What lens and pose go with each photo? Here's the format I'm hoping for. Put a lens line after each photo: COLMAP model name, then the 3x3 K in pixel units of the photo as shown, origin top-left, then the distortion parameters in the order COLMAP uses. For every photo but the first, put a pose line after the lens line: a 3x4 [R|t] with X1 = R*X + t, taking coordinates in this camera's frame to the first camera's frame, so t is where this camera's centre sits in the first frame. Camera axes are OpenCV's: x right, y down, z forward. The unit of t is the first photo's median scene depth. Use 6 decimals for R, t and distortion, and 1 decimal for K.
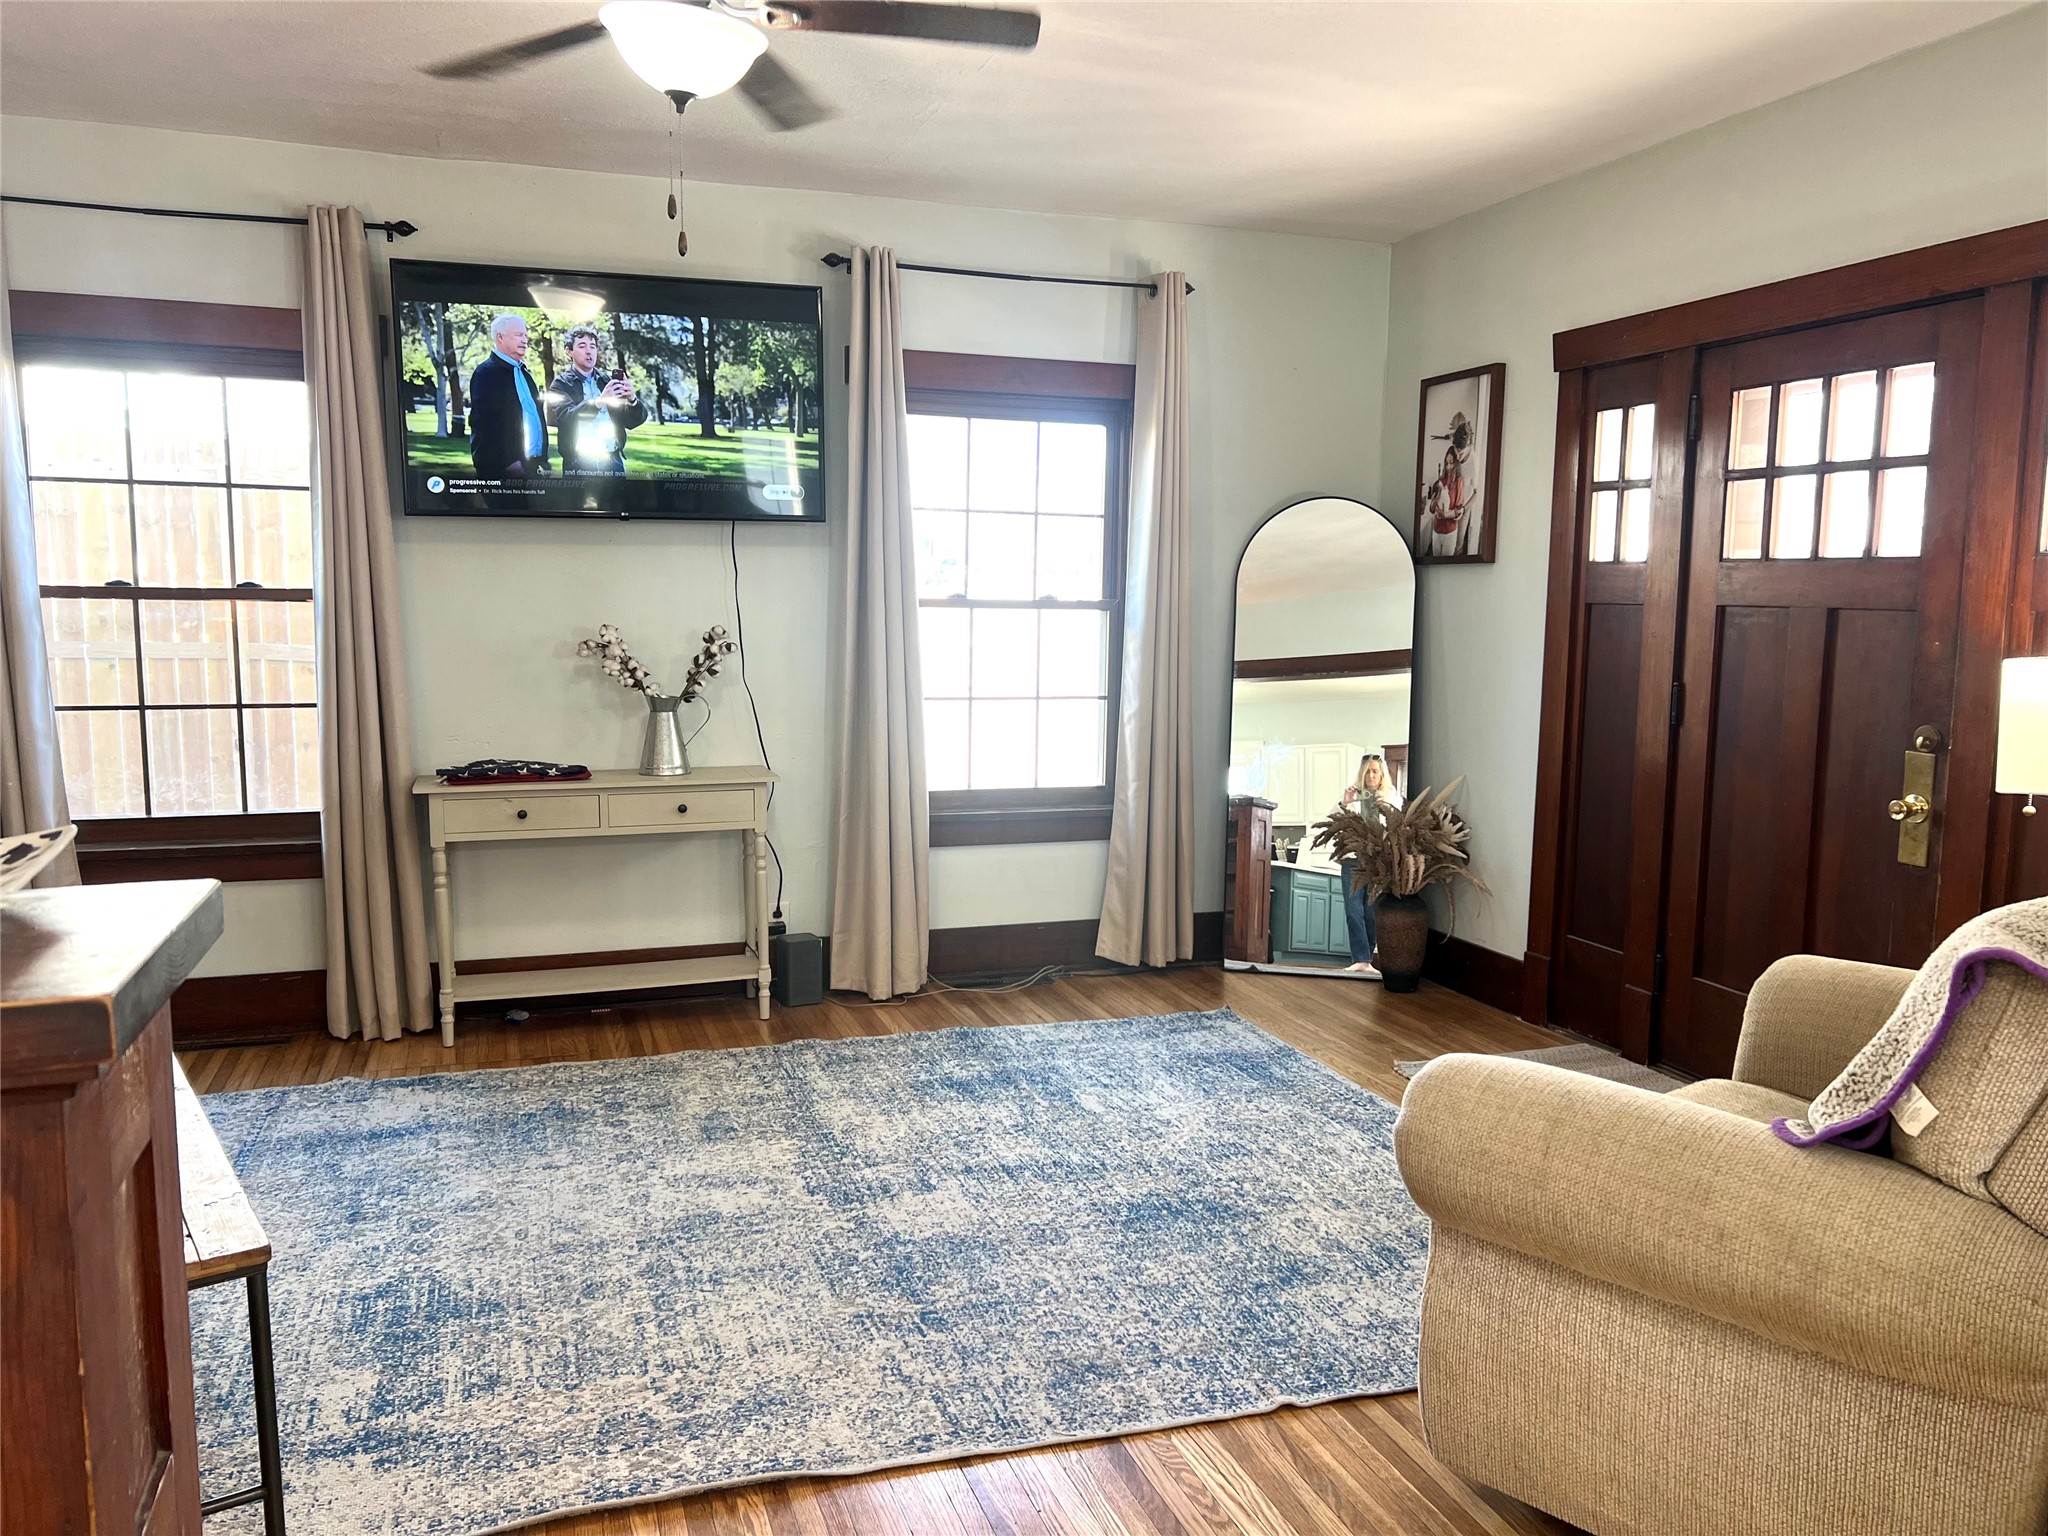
lens RADIAL K [[1544.1, 0, 1026.4], [0, 1544.1, 778.7], [0, 0, 1]] dist [0.061148, -0.068766]
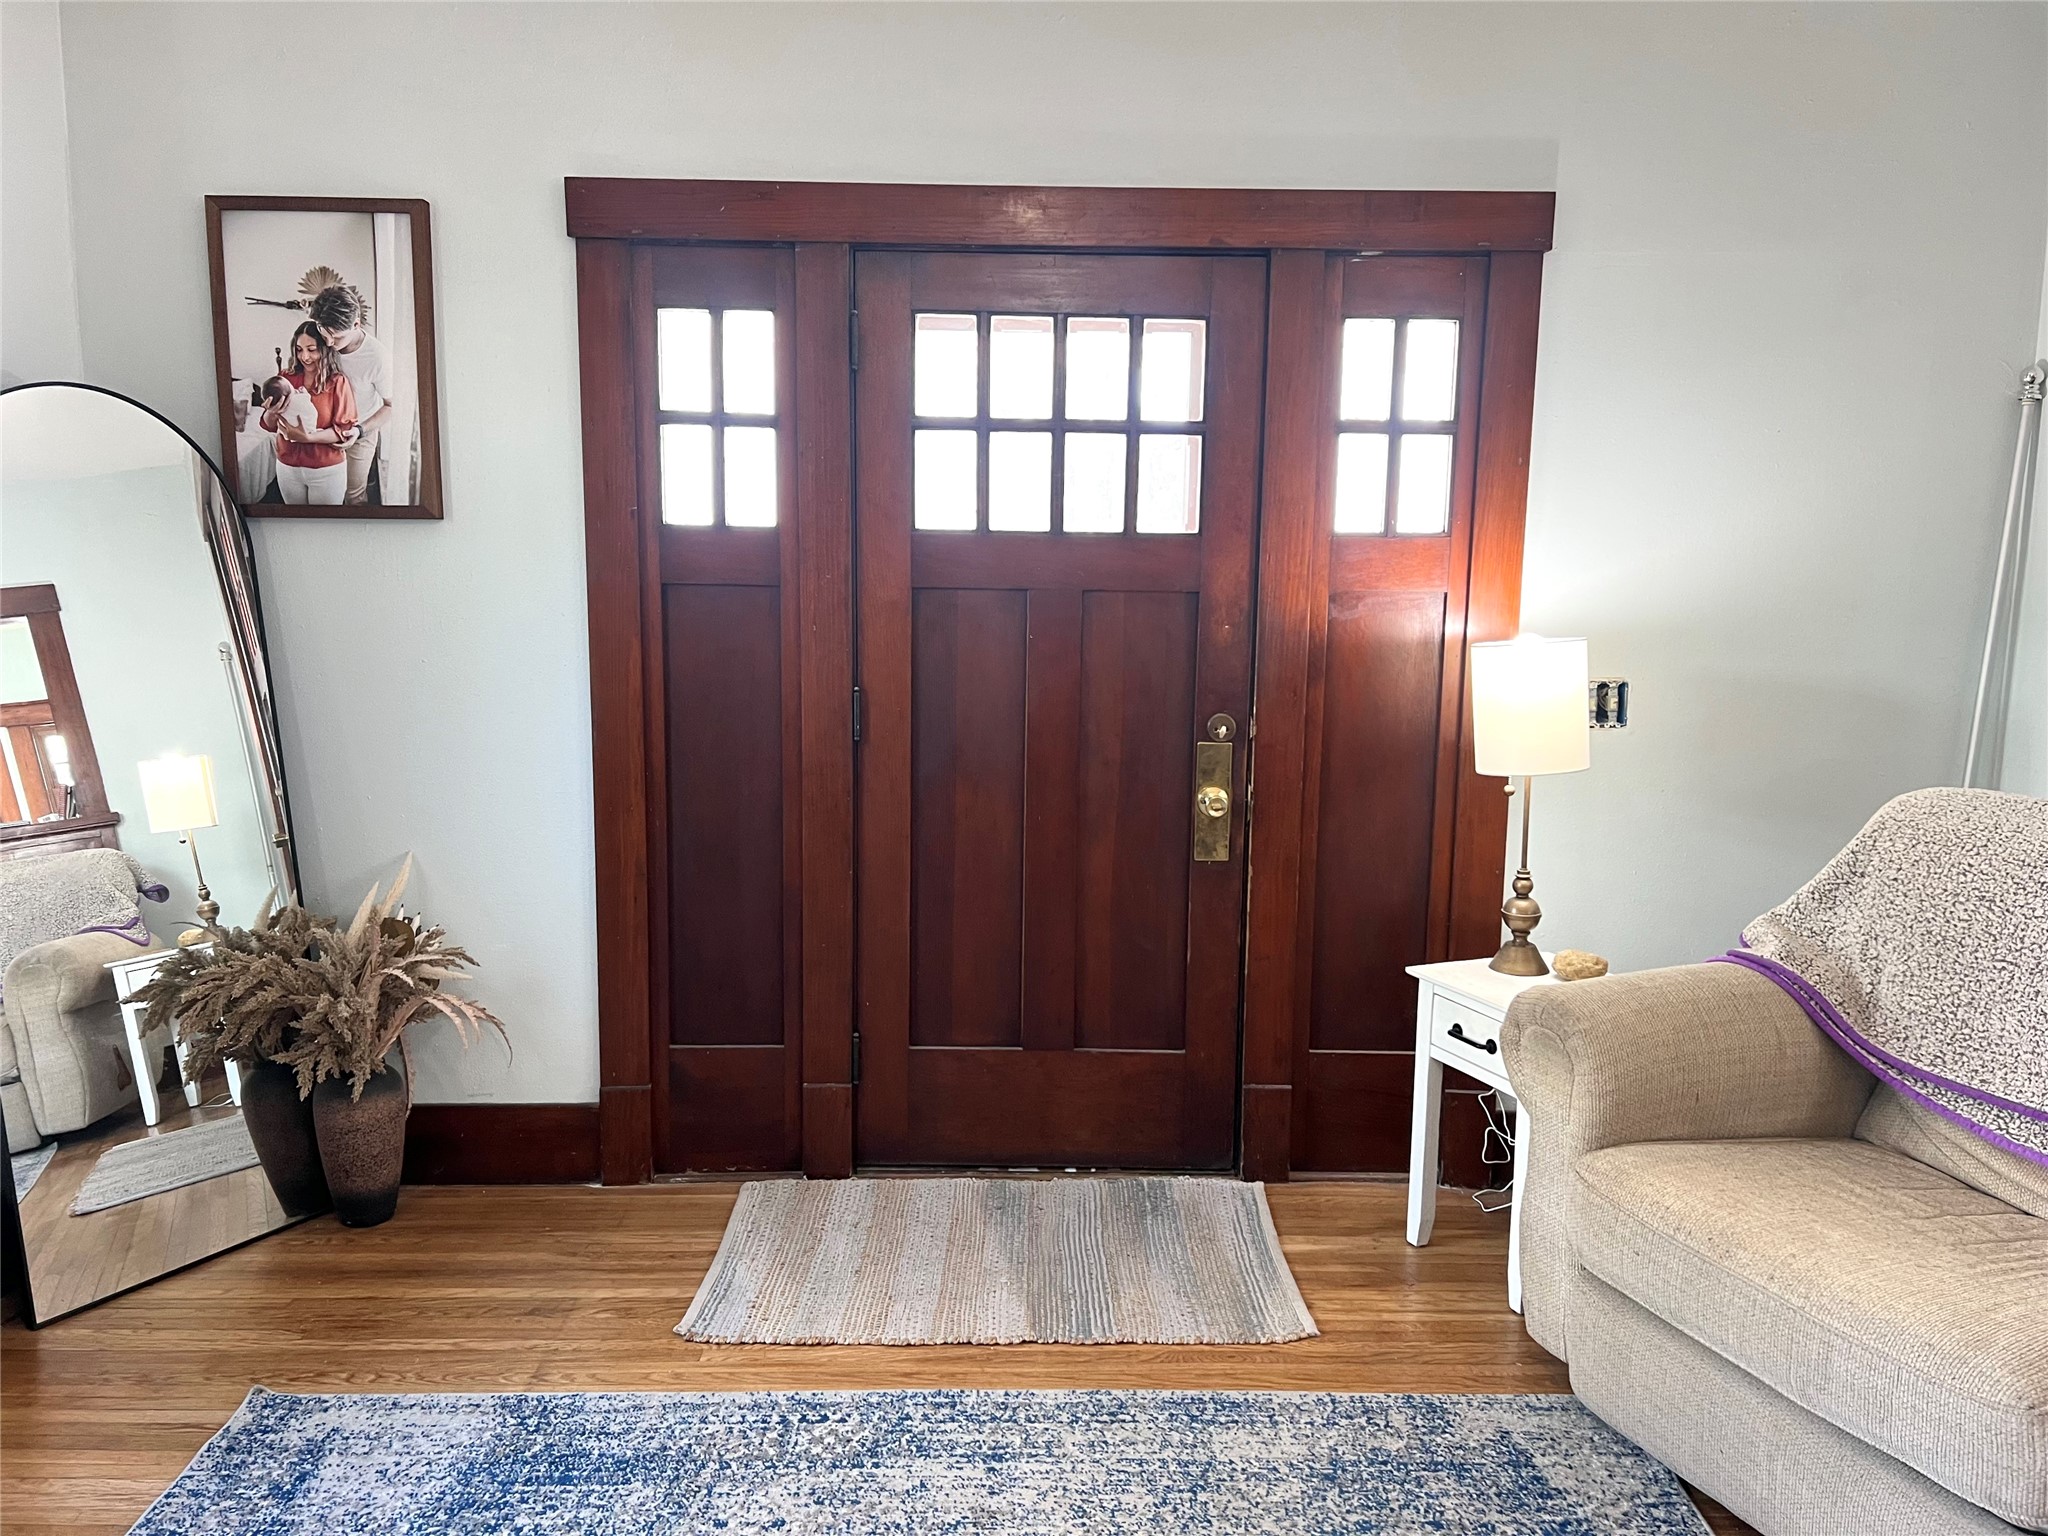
lens RADIAL K [[1544.1, 0, 1026.0], [0, 1544.1, 776.2], [0, 0, 1]] dist [0.061148, -0.068766]
pose [[0.310166, -0.141891, 0.940034, -0.278557], [0.108196, 0.987643, 0.113378, -0.093394], [-0.944506, 0.066542, 0.321685, 0.658837]]
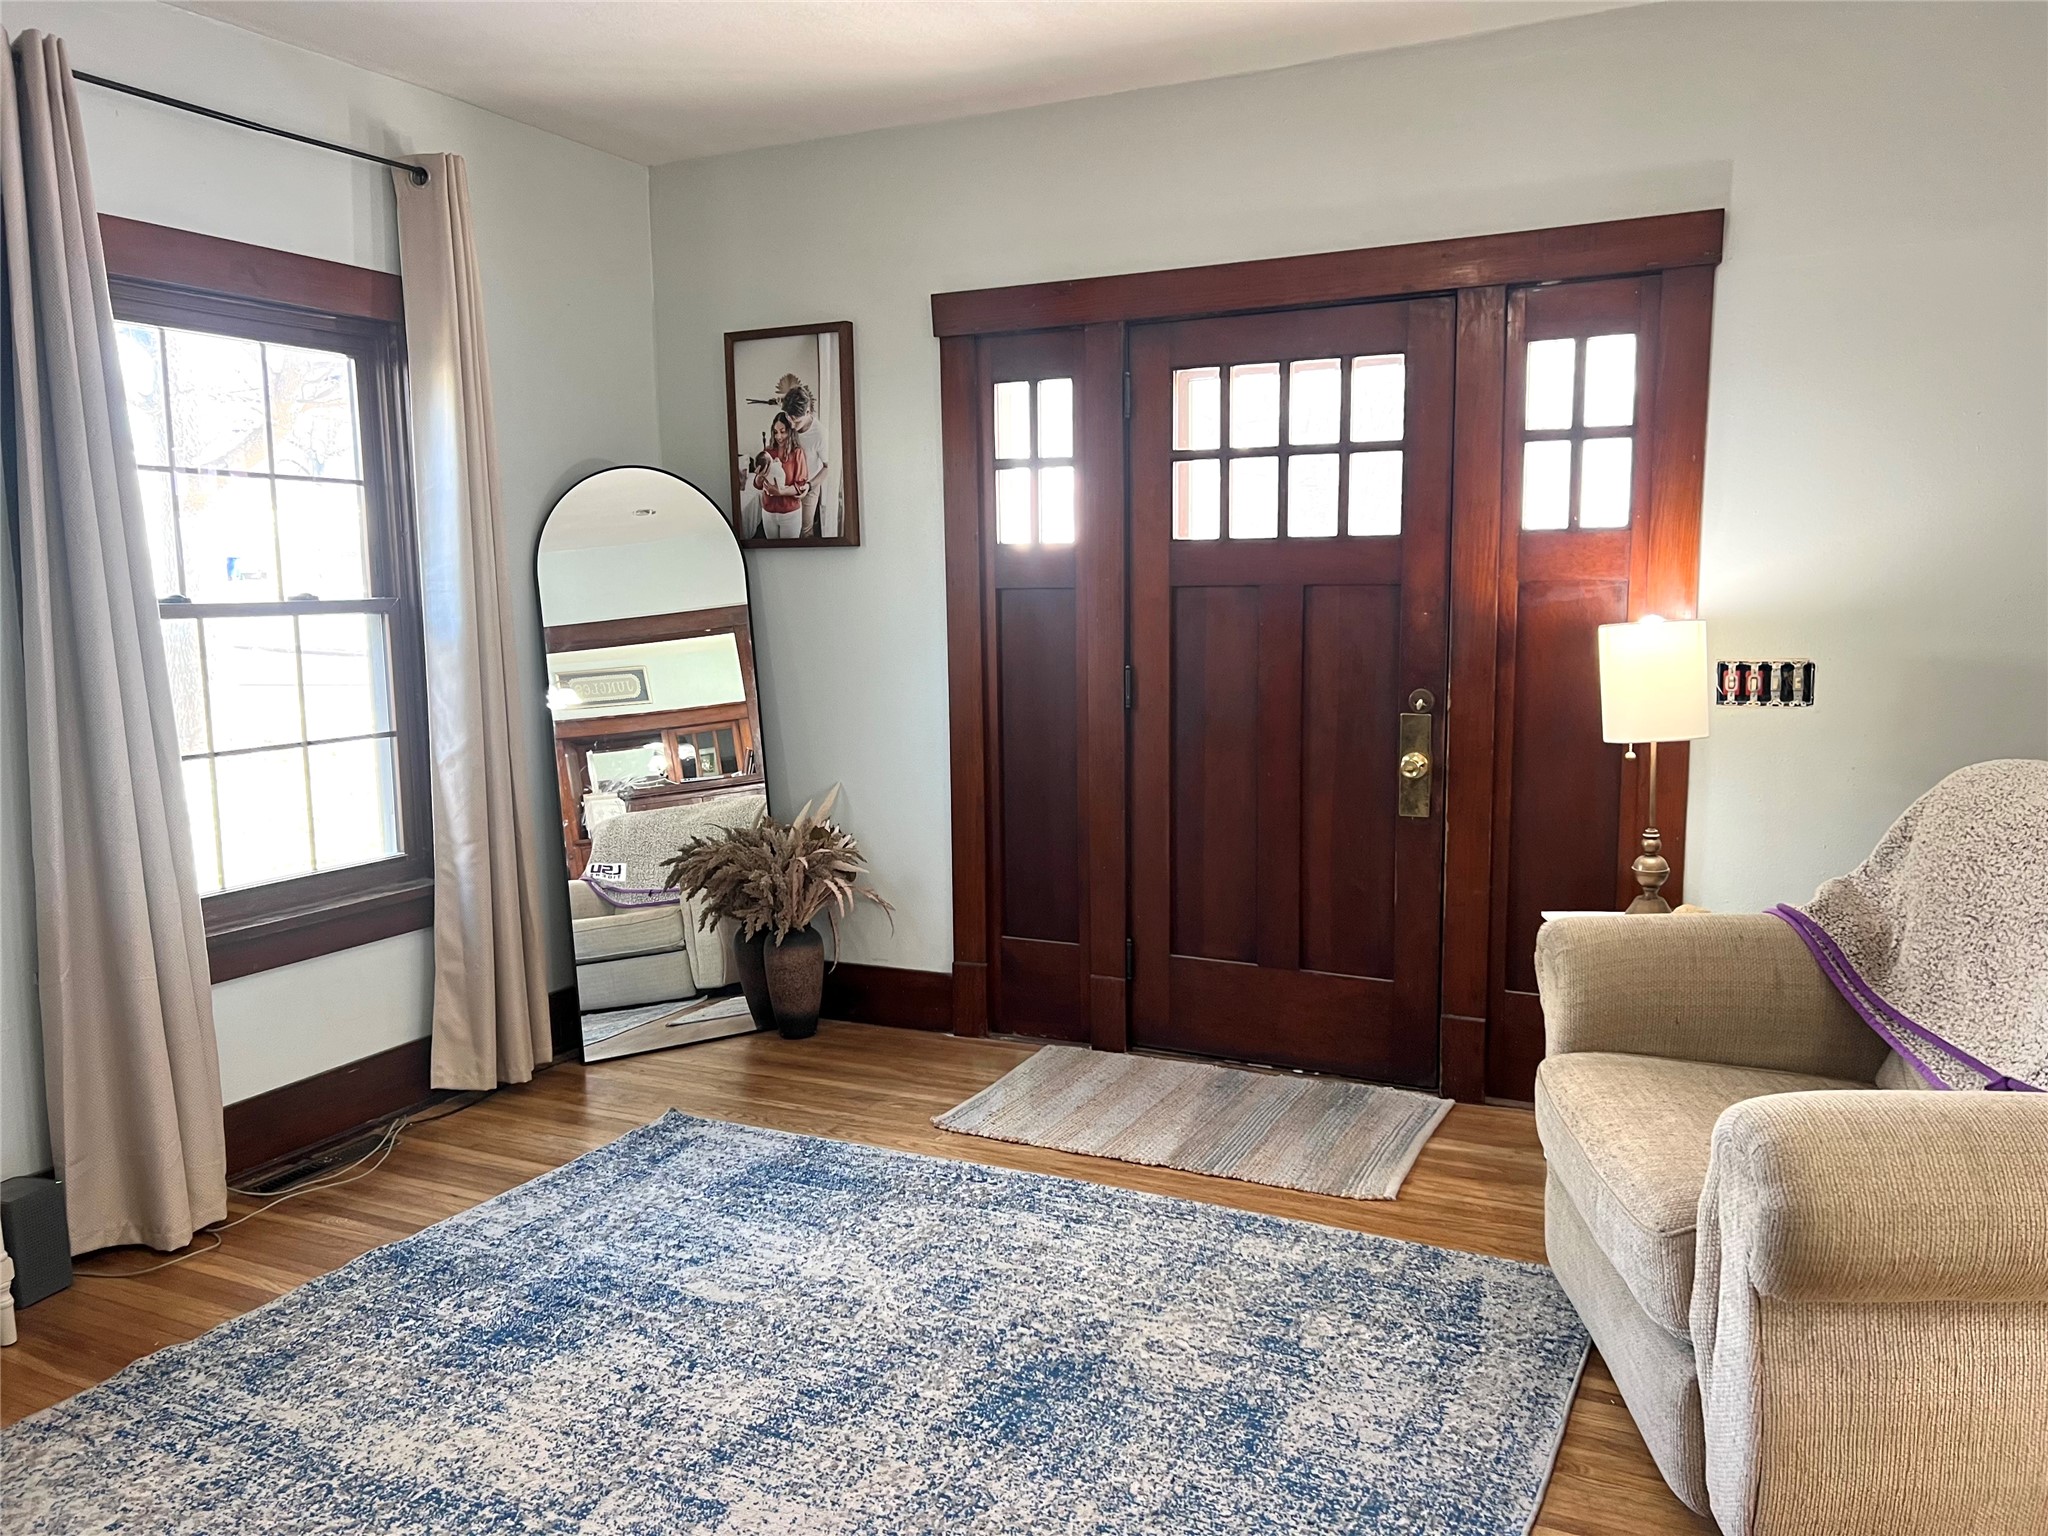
lens RADIAL K [[1544.1, 0, 1033.0], [0, 1544.1, 778.6], [0, 0, 1]] dist [0.061148, -0.068766]
pose [[0.706889, -0.116342, 0.697690, -0.309684], [0.108978, 0.992516, 0.055091, -0.049614], [-0.698879, 0.037090, 0.714278, 0.336748]]
